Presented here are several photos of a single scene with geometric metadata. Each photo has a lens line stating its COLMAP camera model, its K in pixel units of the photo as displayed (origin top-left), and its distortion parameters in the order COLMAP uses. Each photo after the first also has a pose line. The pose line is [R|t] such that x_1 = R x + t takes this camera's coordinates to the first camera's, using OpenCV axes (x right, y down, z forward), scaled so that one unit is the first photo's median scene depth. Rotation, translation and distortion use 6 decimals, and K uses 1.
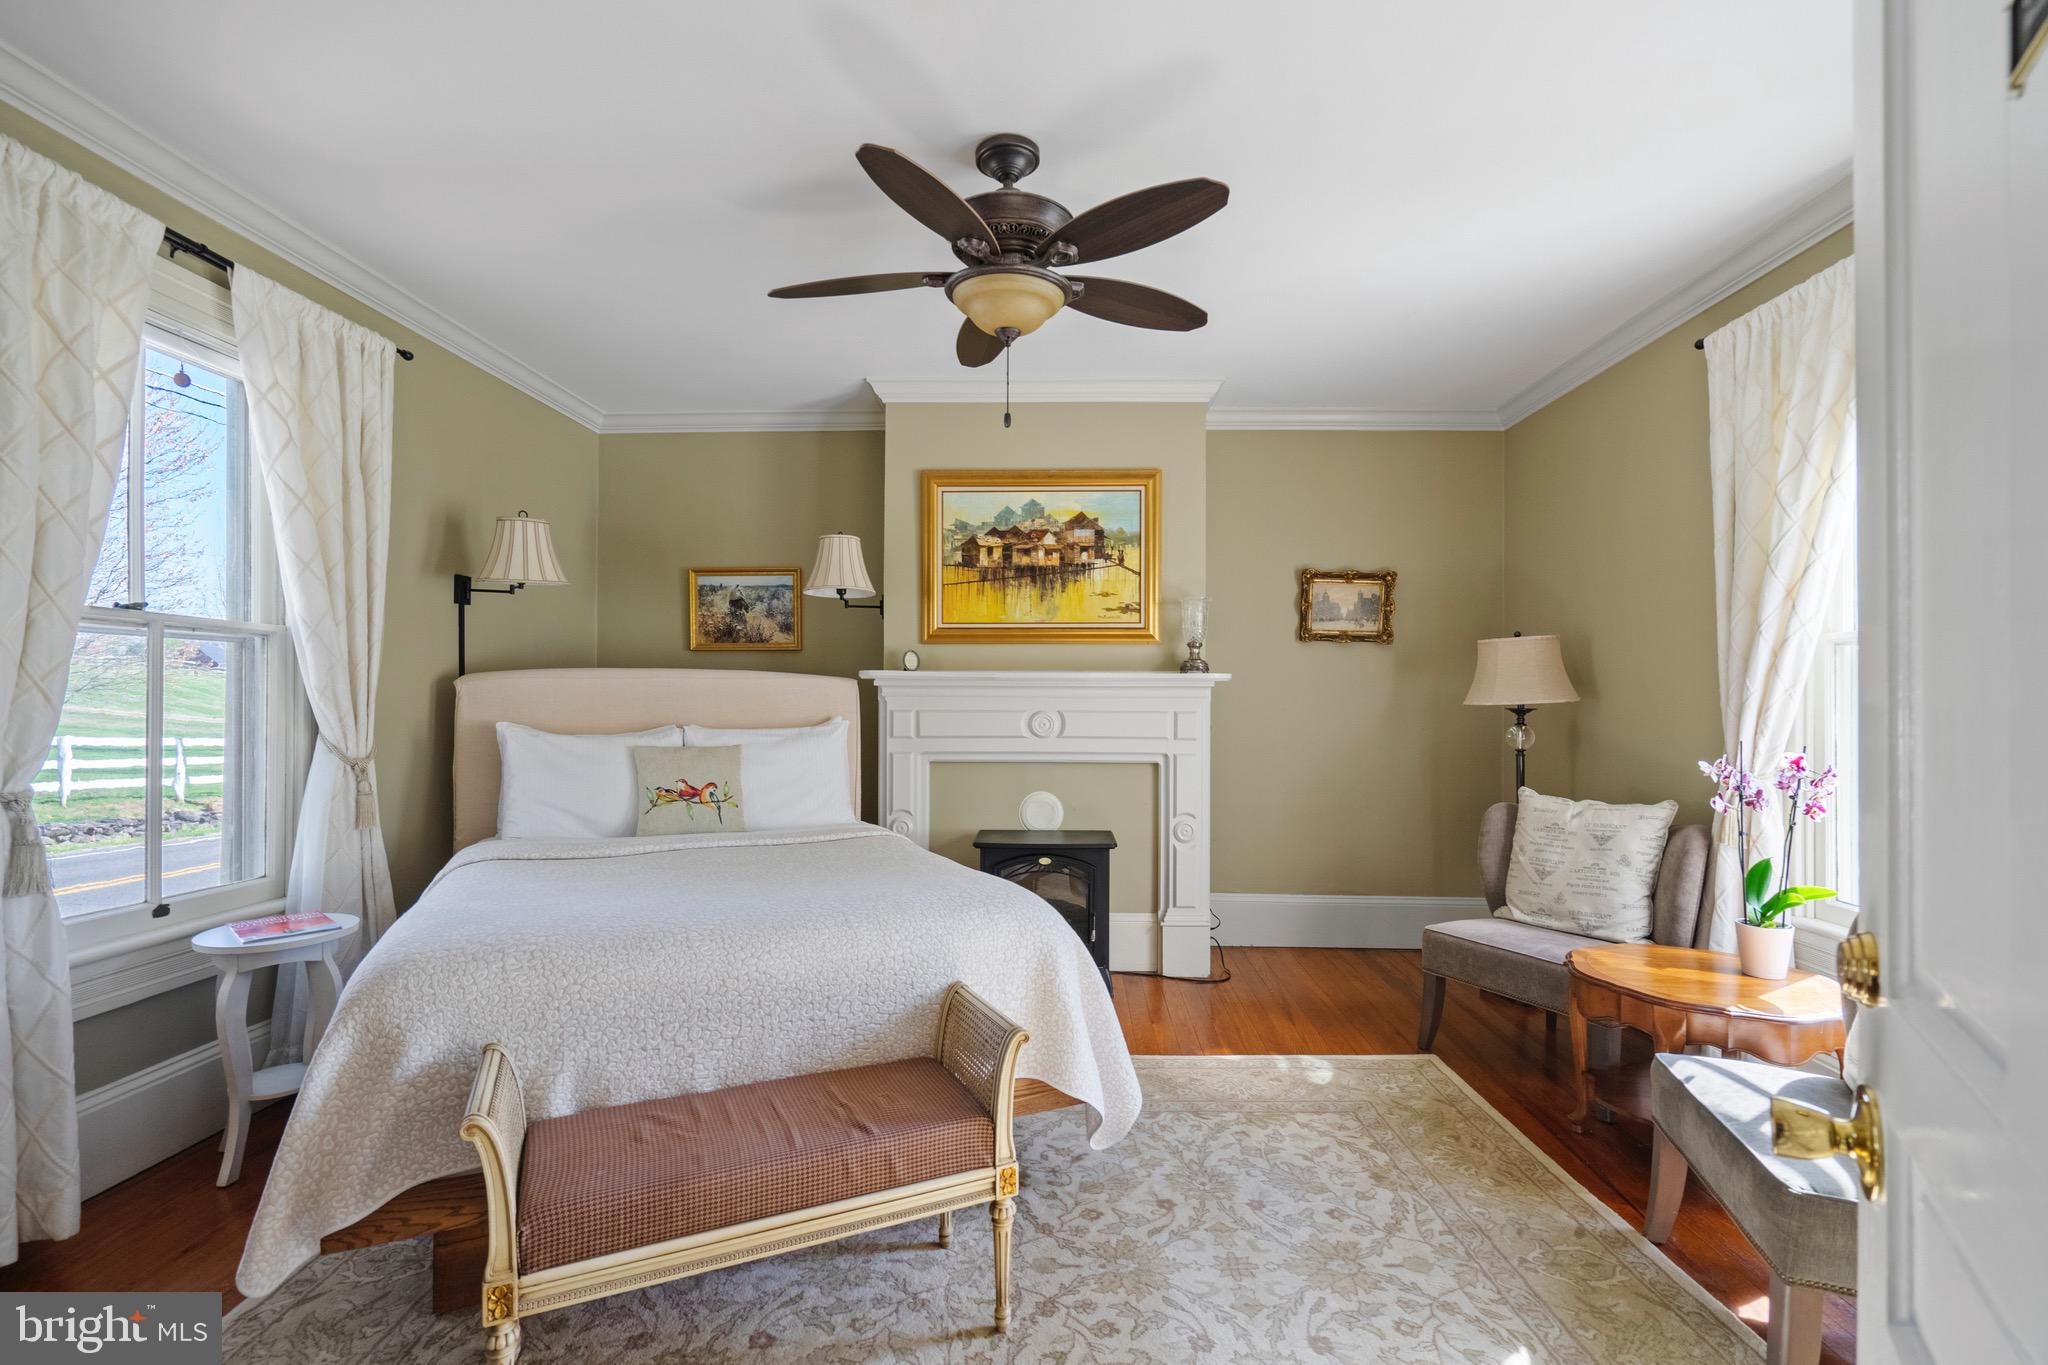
lens RADIAL K [[936.6, 0, 1024.7], [0, 936.6, 689.5], [0, 0, 1]] dist [-0.005647, -0.000547]
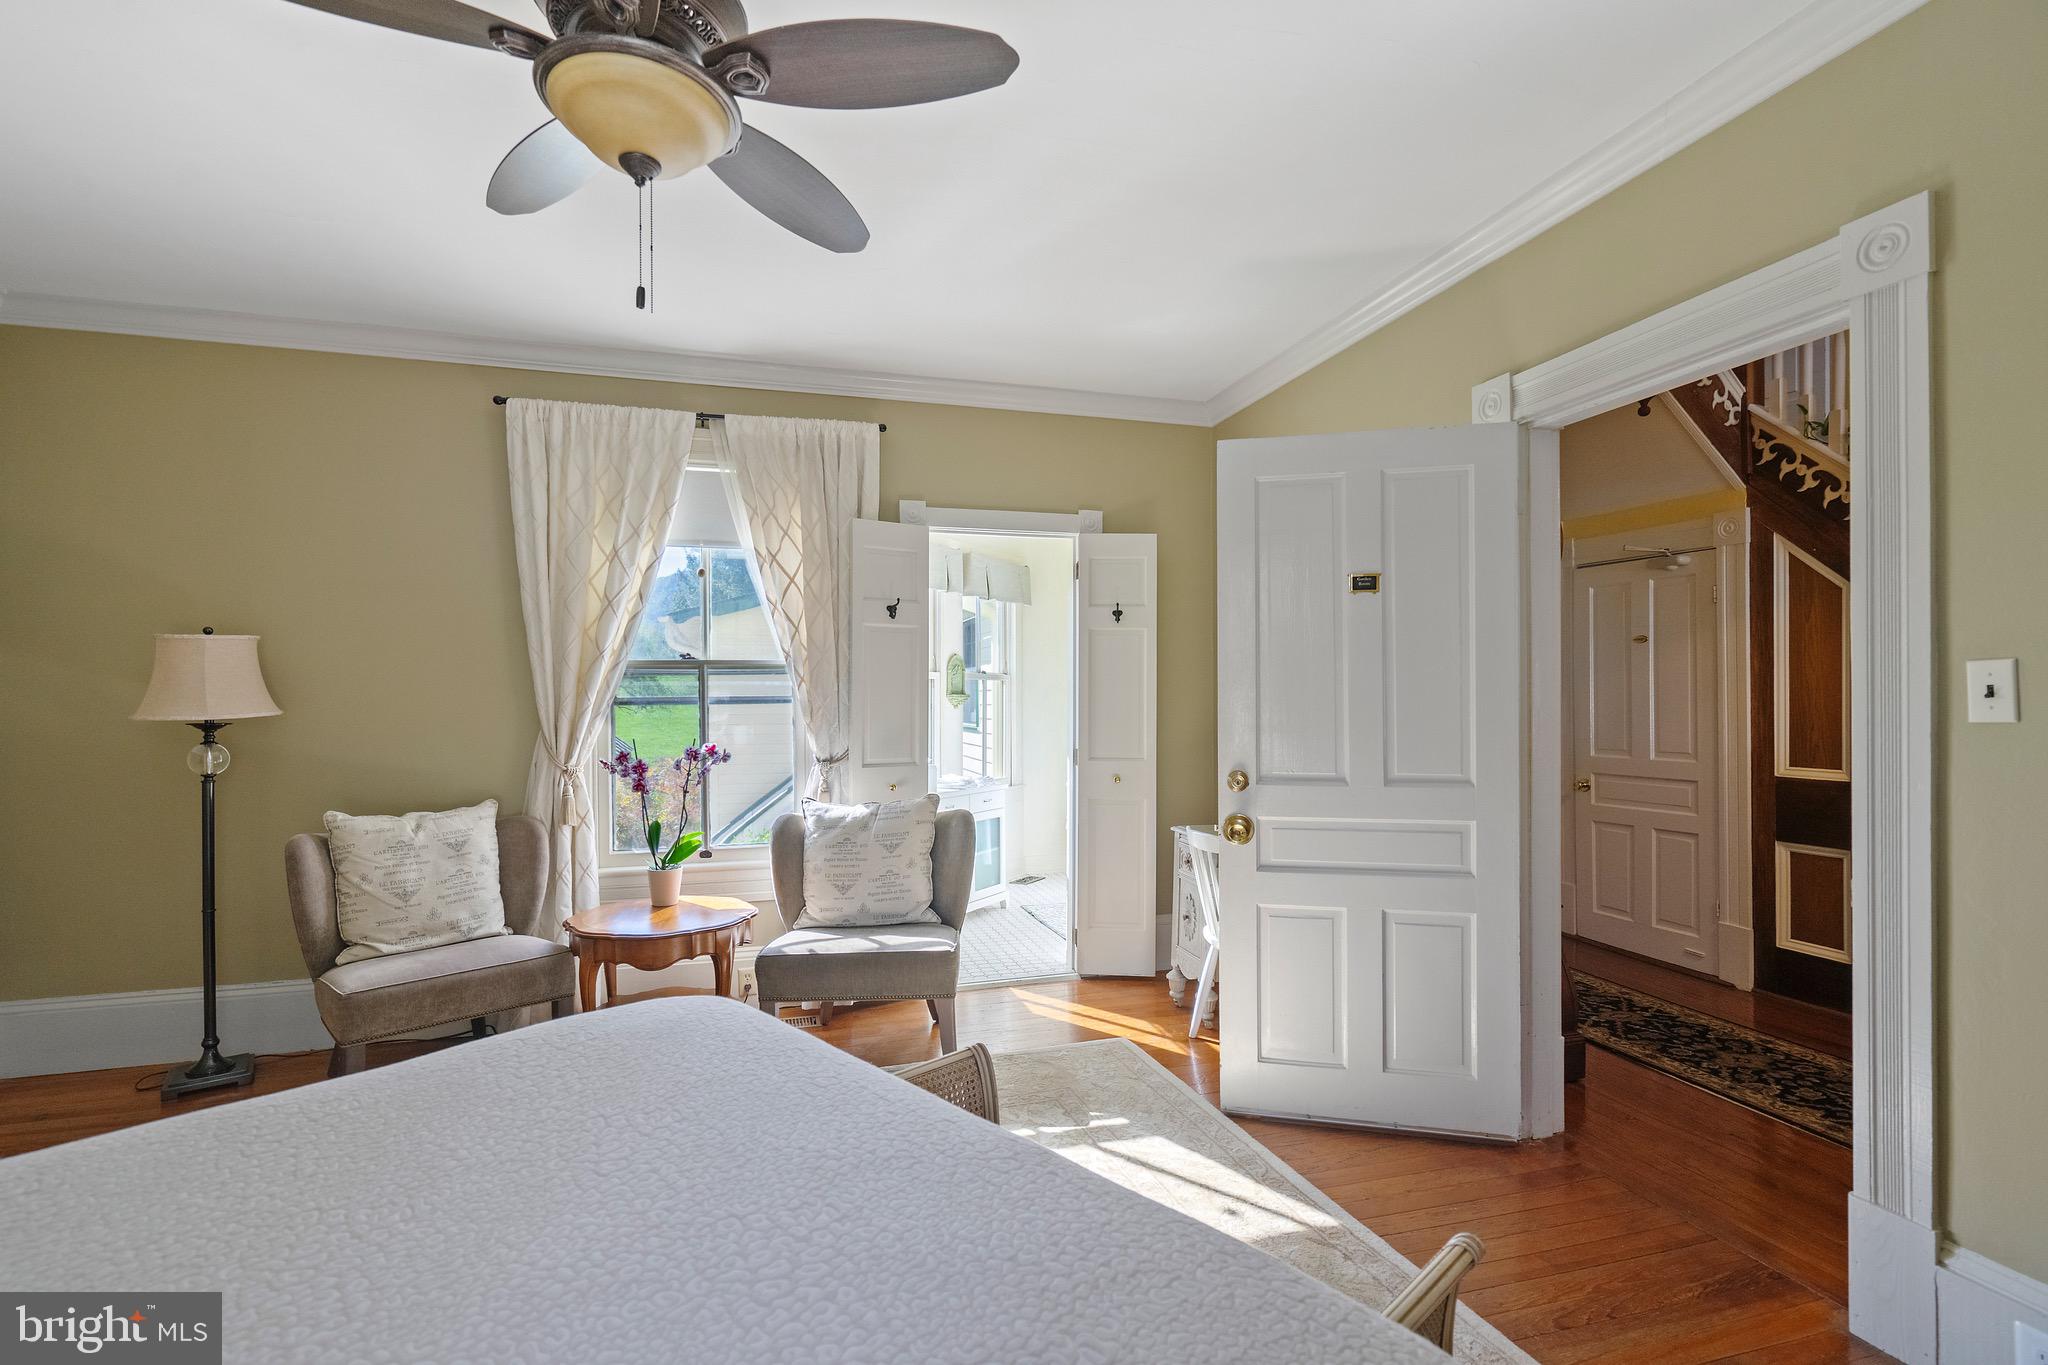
lens RADIAL K [[936.6, 0, 1019.2], [0, 936.6, 693.7], [0, 0, 1]] dist [-0.005647, -0.000547]
pose [[-0.318409, 0.007620, 0.947923, -0.550038], [-0.001811, 0.999961, -0.008647, 0.000564], [-0.947952, -0.004470, -0.318383, 0.730917]]
